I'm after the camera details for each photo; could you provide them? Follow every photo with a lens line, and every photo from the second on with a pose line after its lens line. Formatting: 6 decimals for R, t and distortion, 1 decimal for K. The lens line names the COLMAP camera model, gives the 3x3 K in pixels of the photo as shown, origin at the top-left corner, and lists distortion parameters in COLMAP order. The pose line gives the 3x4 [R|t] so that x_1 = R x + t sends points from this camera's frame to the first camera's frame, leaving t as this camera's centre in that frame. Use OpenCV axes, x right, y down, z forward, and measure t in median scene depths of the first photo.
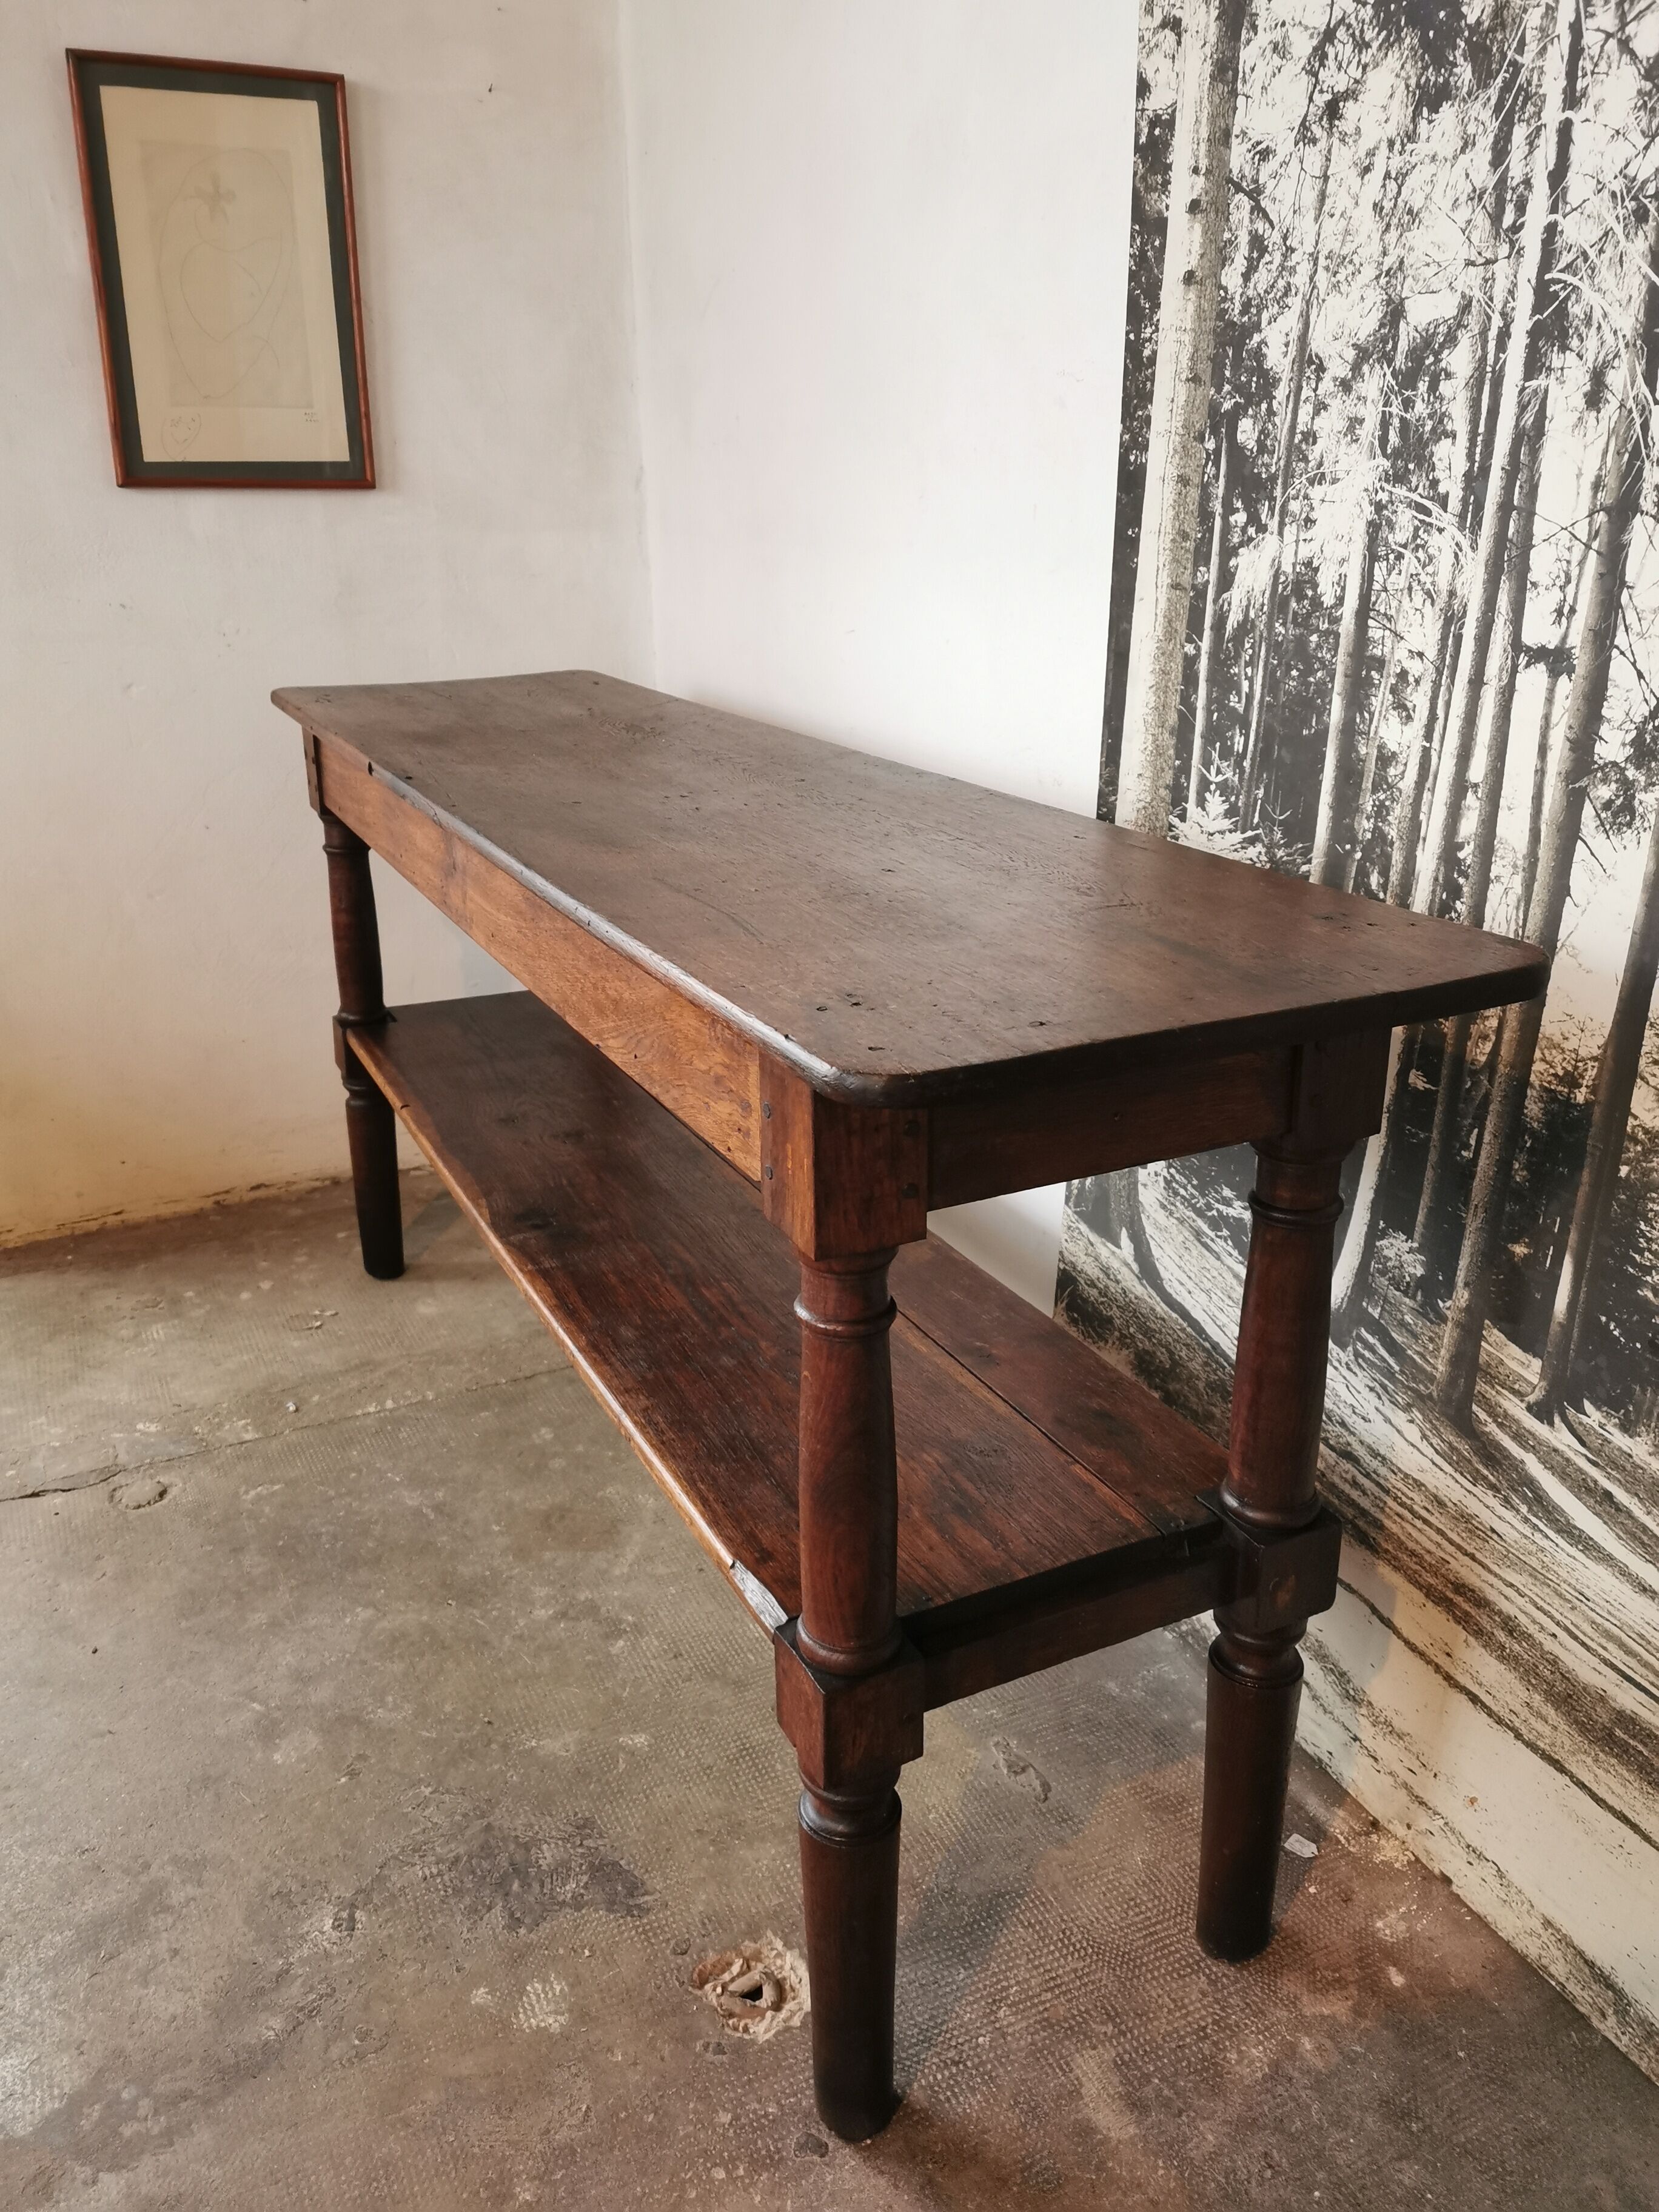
lens RADIAL K [[1709.8, 0, 823.7], [0, 1709.8, 1108.0], [0, 0, 1]] dist [0.068764, -0.101814]
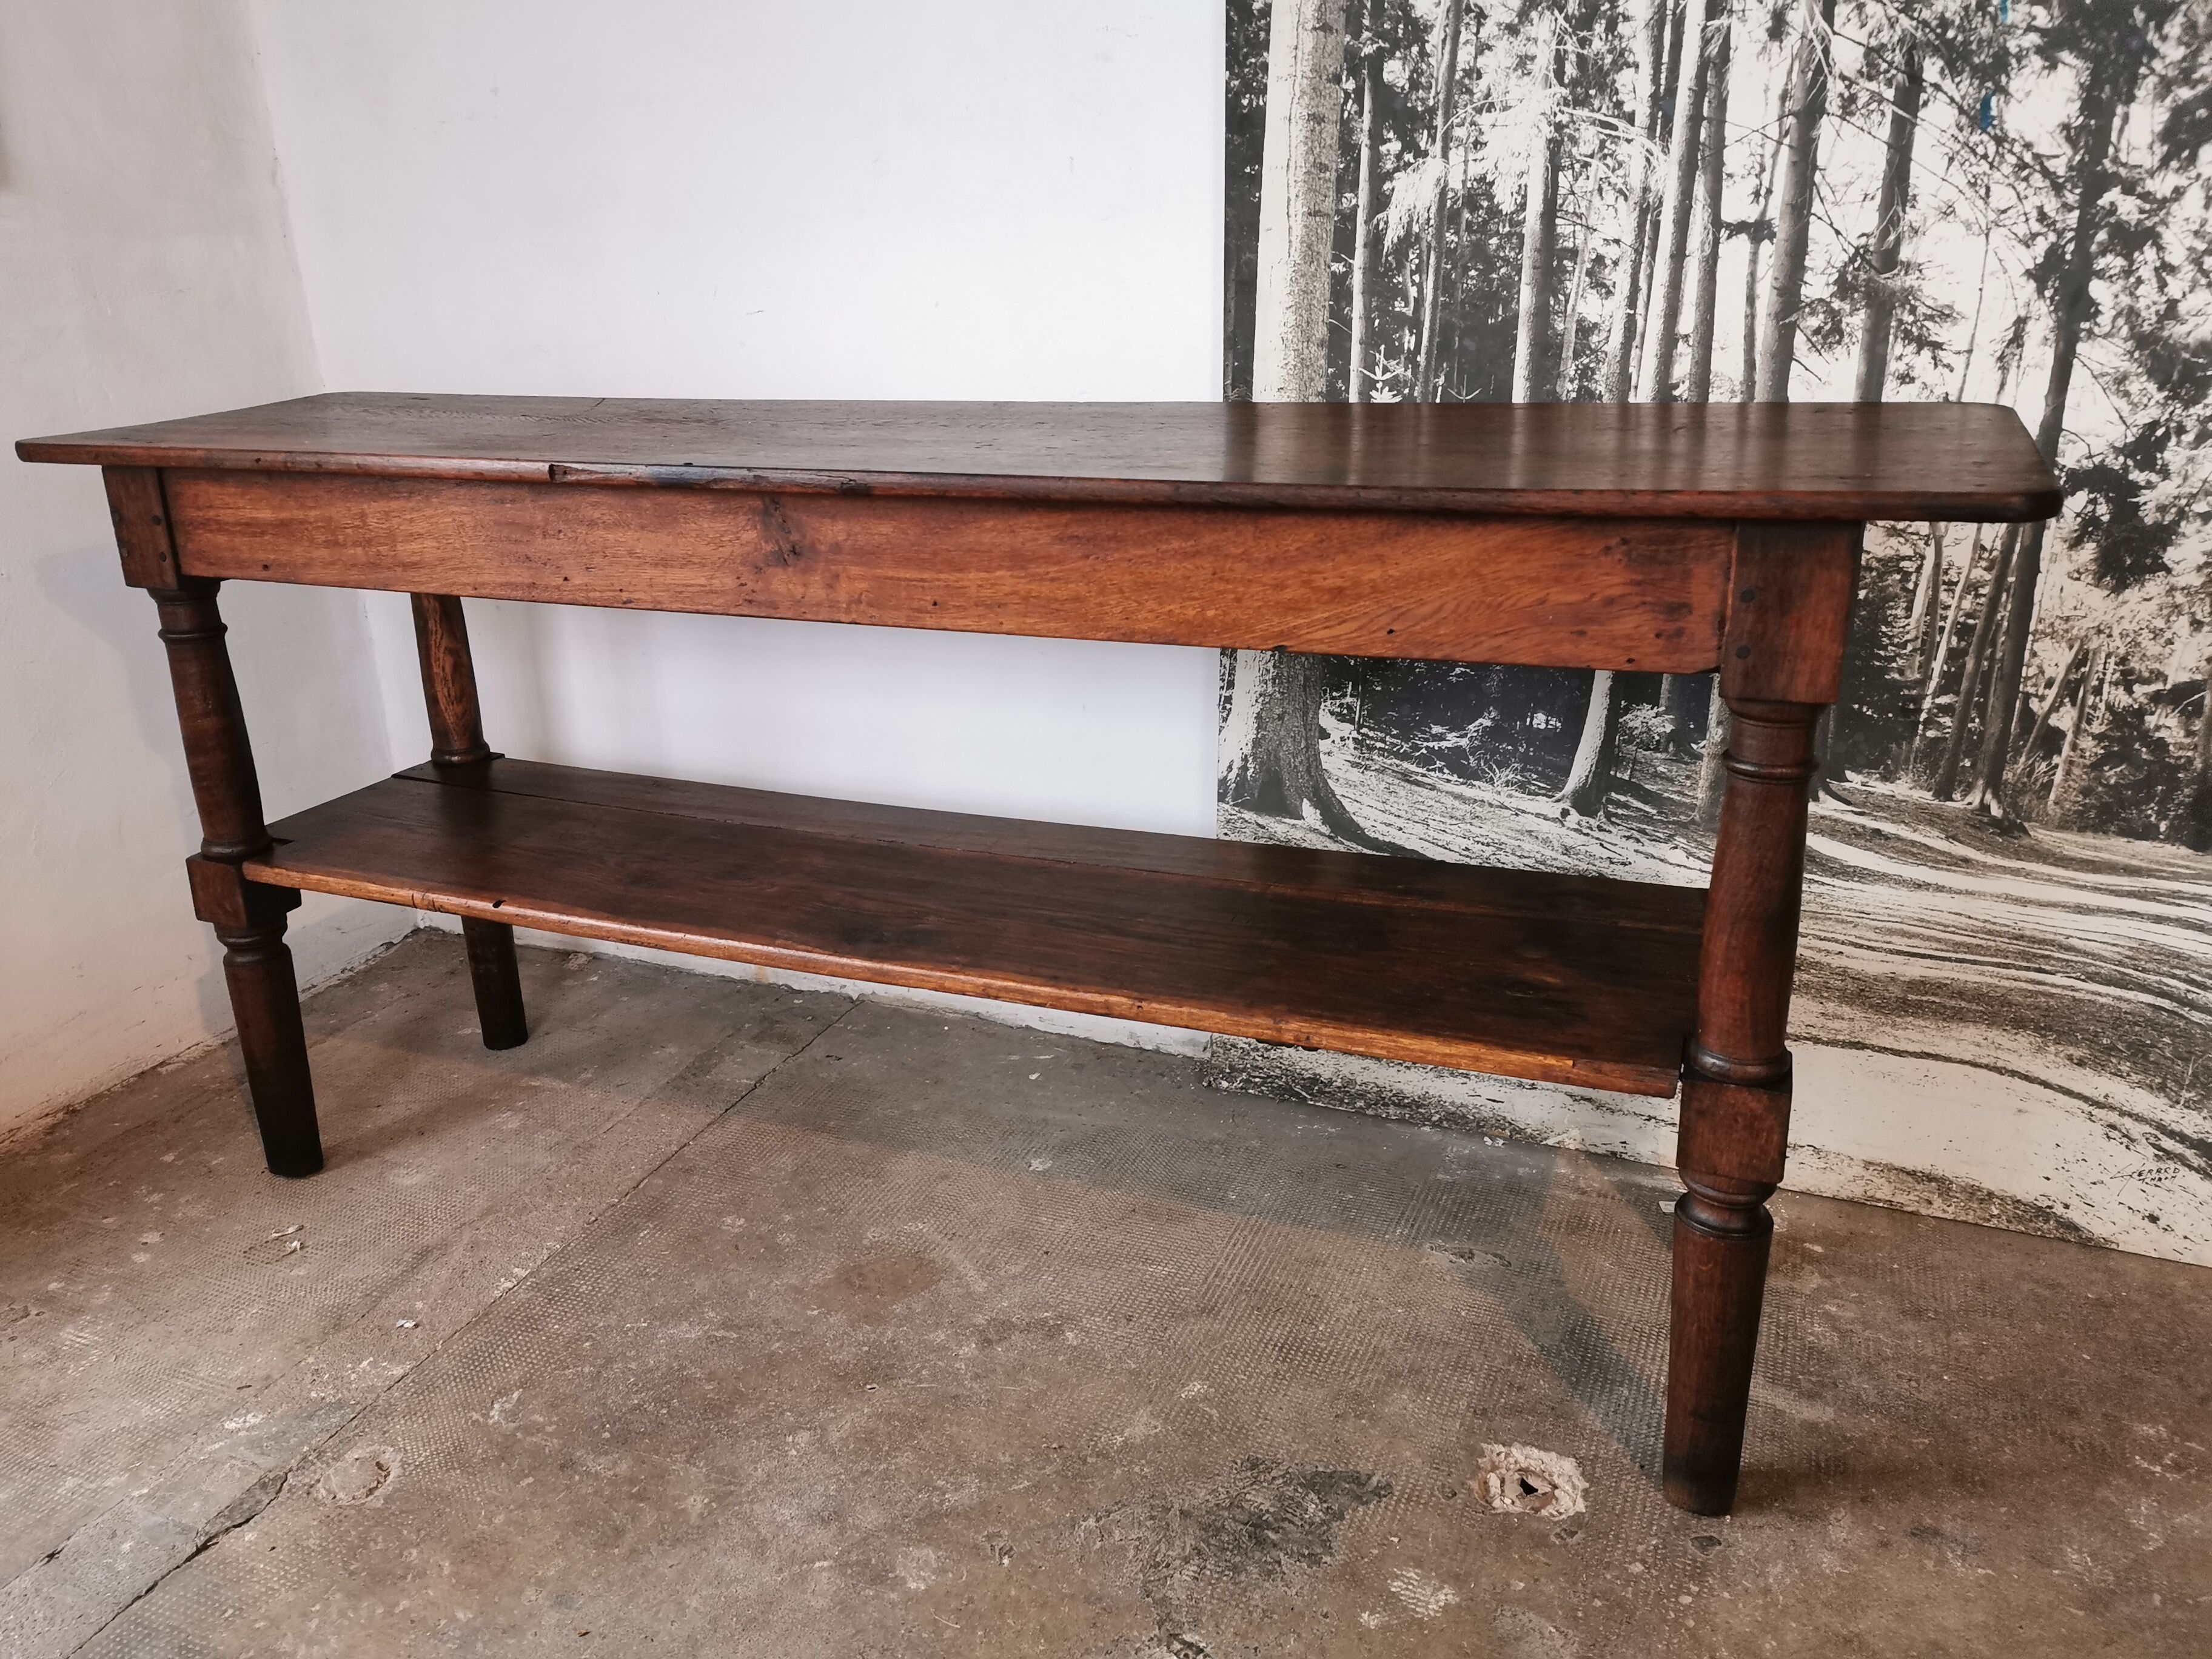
lens RADIAL K [[1709.8, 0, 1071.9], [0, 1709.8, 837.7], [0, 0, 1]] dist [0.068764, -0.101814]
pose [[0.754706, -0.241190, 0.610120, -0.782165], [0.253159, 0.965009, 0.068331, -0.025903], [-0.605252, 0.102887, 0.789357, 0.266075]]
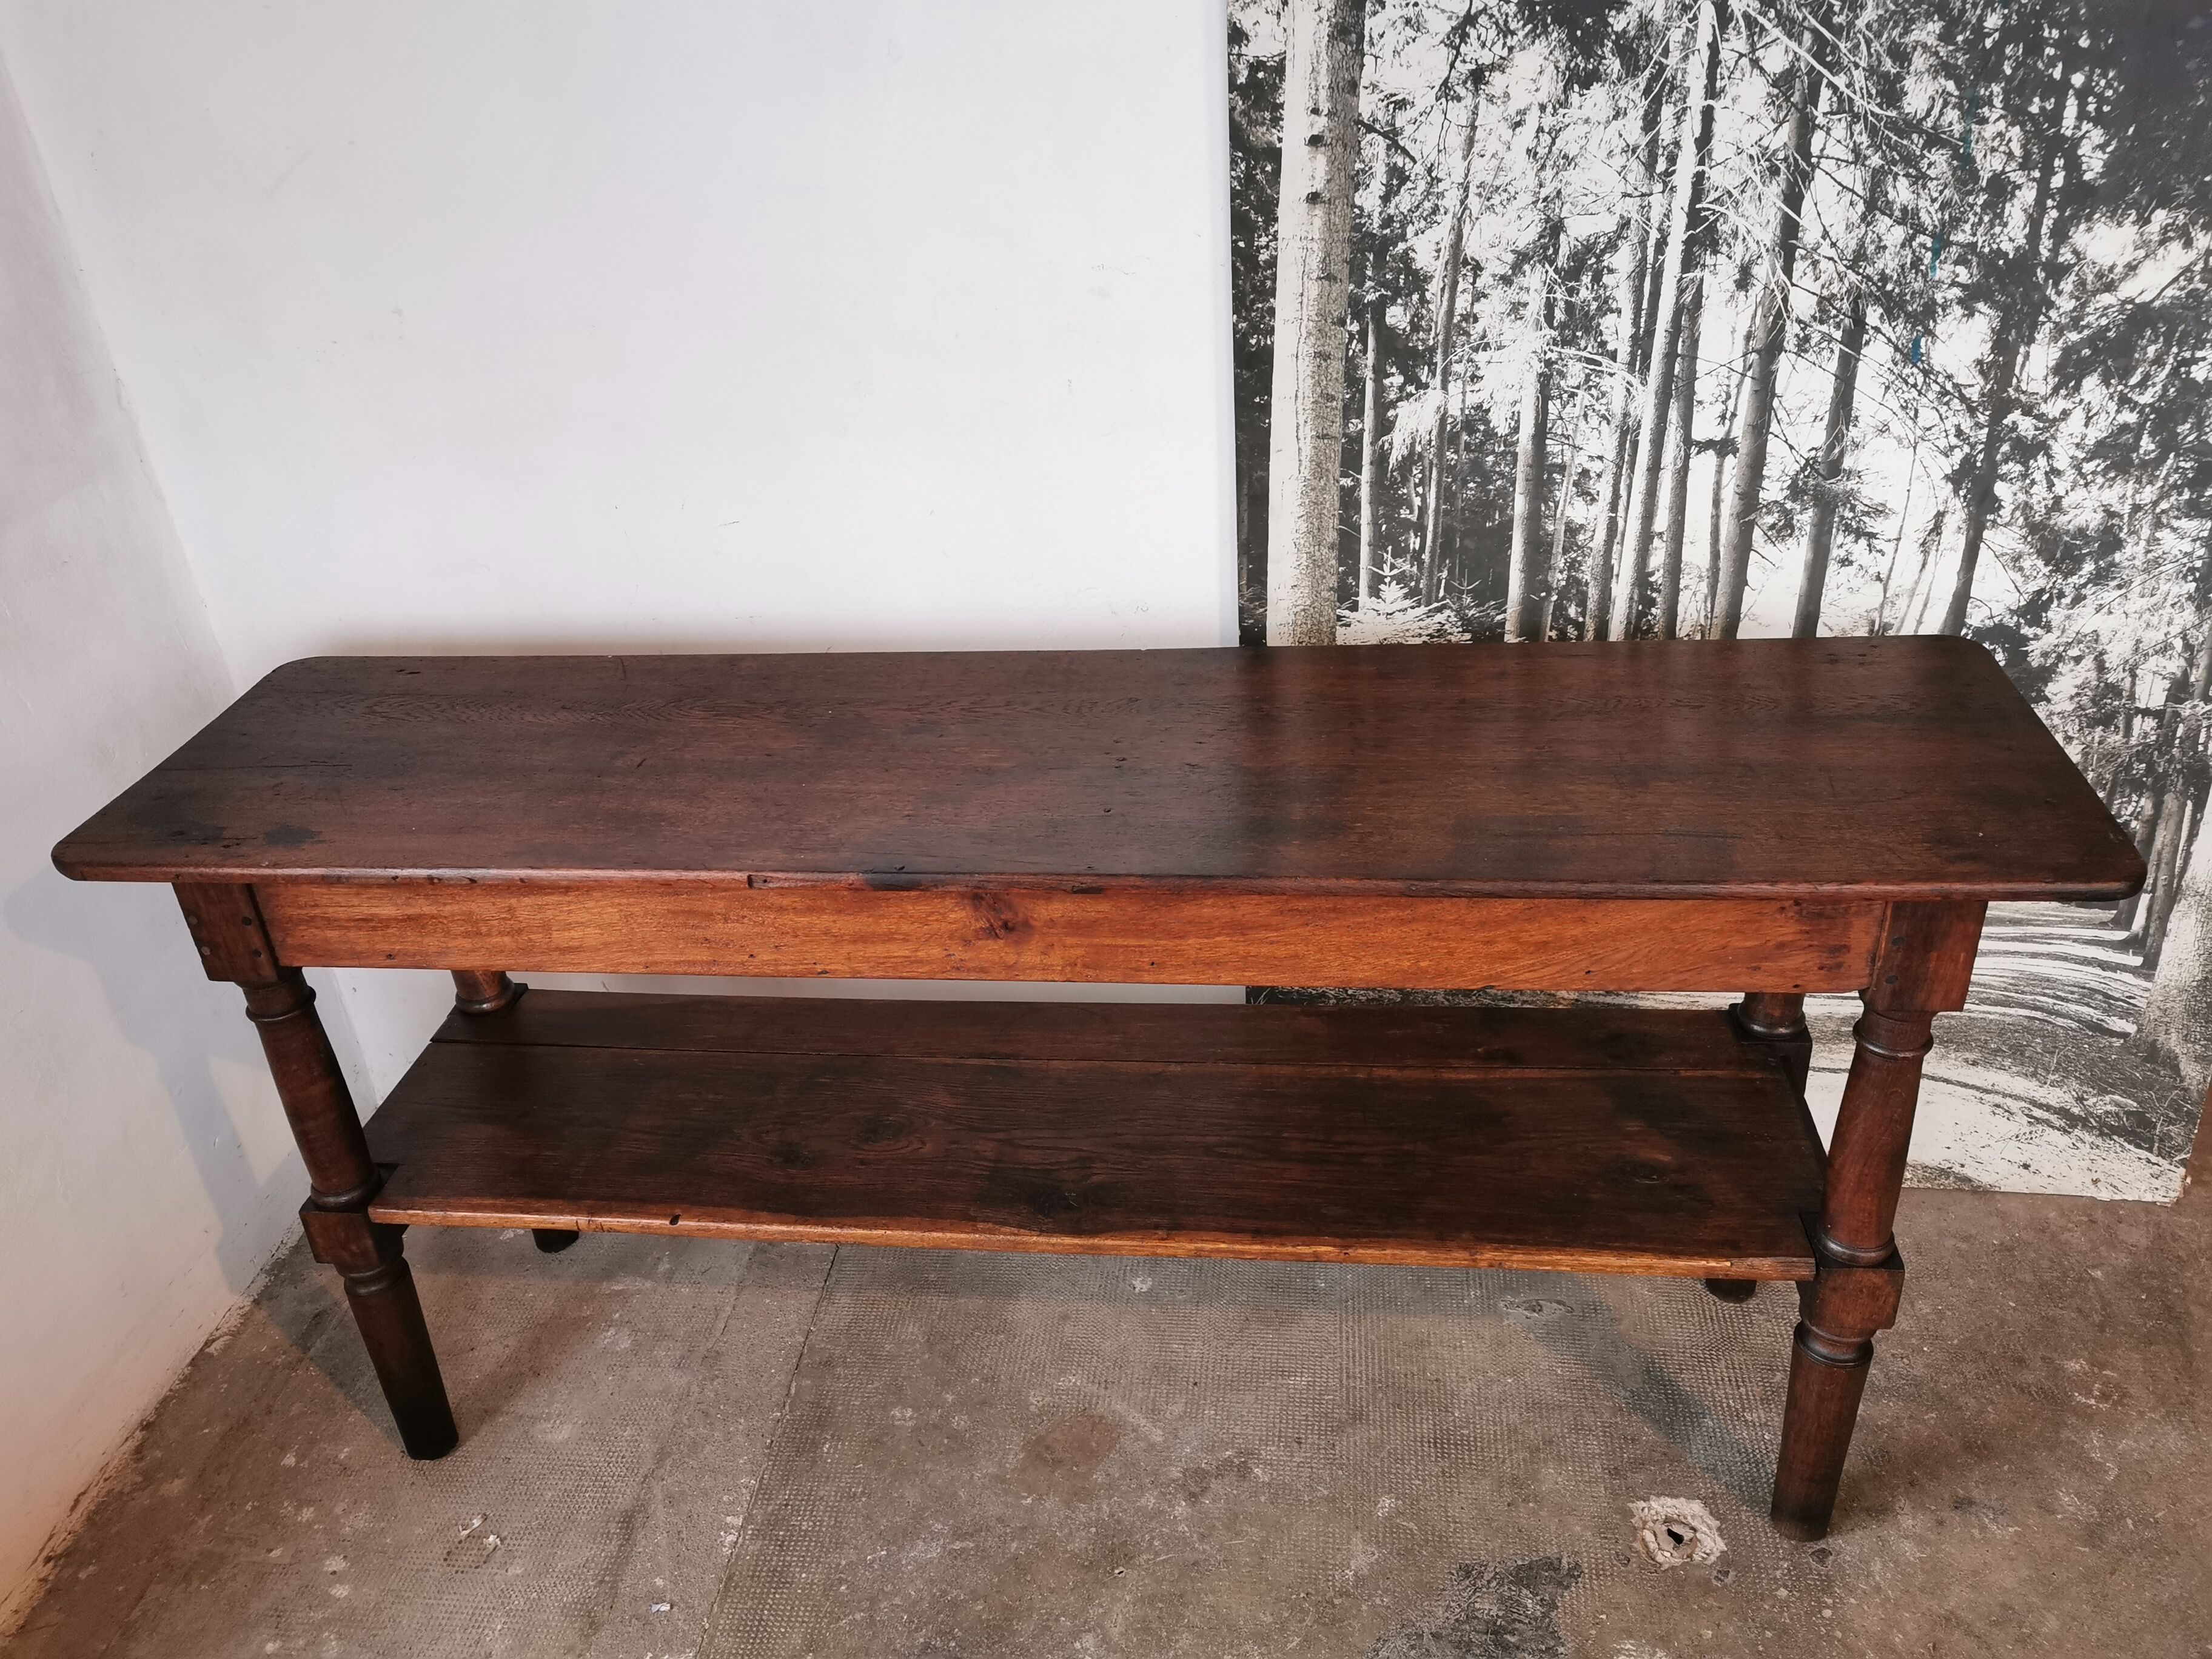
lens RADIAL K [[1709.8, 0, 1093.5], [0, 1709.8, 826.2], [0, 0, 1]] dist [0.068764, -0.101814]
pose [[0.541934, -0.449936, 0.709835, -0.957934], [0.352575, 0.888416, 0.293952, -0.520686], [-0.762888, 0.090967, 0.640099, 0.408695]]
